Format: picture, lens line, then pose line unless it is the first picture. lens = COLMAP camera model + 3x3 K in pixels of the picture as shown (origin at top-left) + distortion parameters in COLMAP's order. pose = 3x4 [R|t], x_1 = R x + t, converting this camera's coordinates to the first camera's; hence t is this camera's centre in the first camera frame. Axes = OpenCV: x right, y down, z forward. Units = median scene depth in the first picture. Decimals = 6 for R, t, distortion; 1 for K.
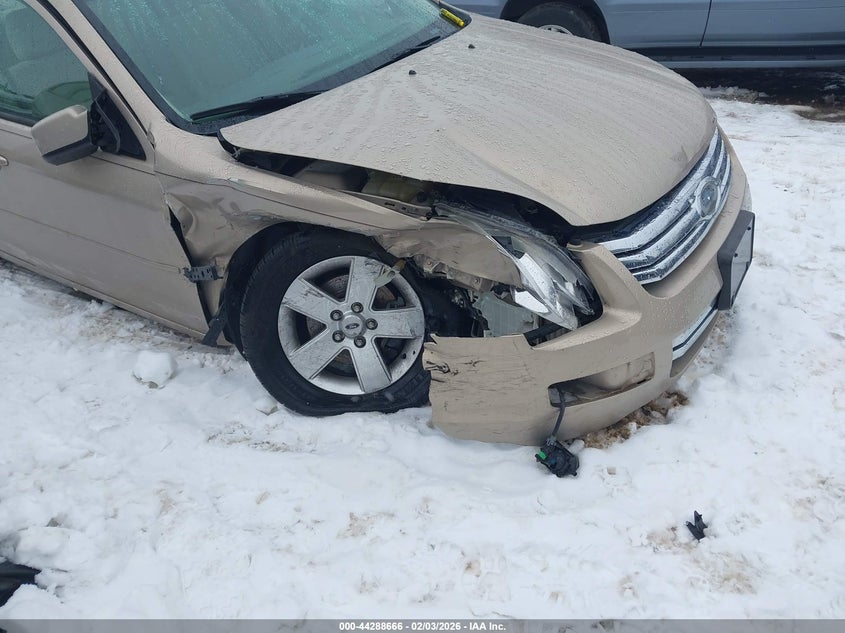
lens RADIAL K [[674.7, 0, 422.5], [0, 674.7, 316.5], [0, 0, 1]] dist [0.116191, -0.229428]
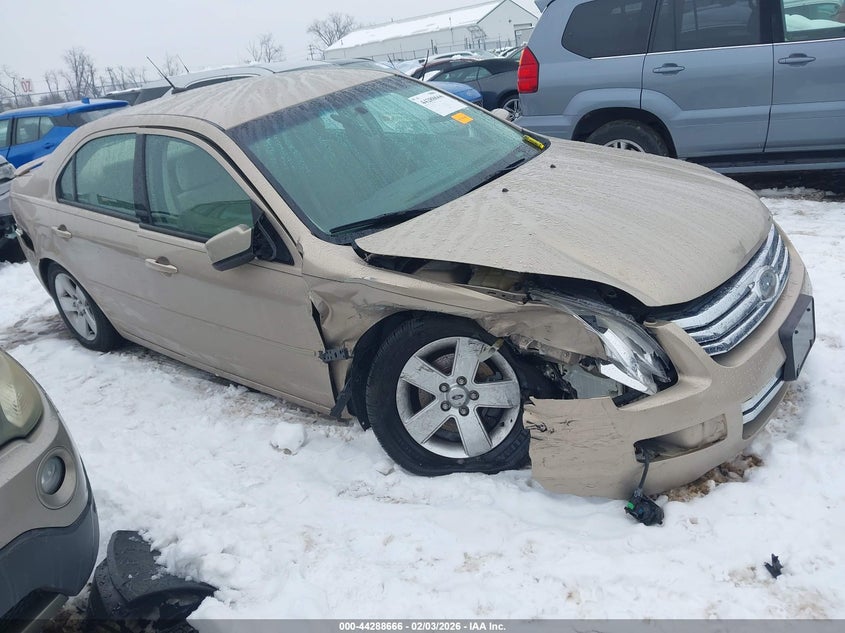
lens RADIAL K [[663.5, 0, 422.5], [0, 663.5, 316.5], [0, 0, 1]] dist [0.063397, -0.069167]
pose [[0.993405, -0.016738, -0.113434, -0.035455], [-0.000253, 0.988965, -0.148146, 0.050748], [0.114662, 0.147198, 0.982438, -0.179203]]
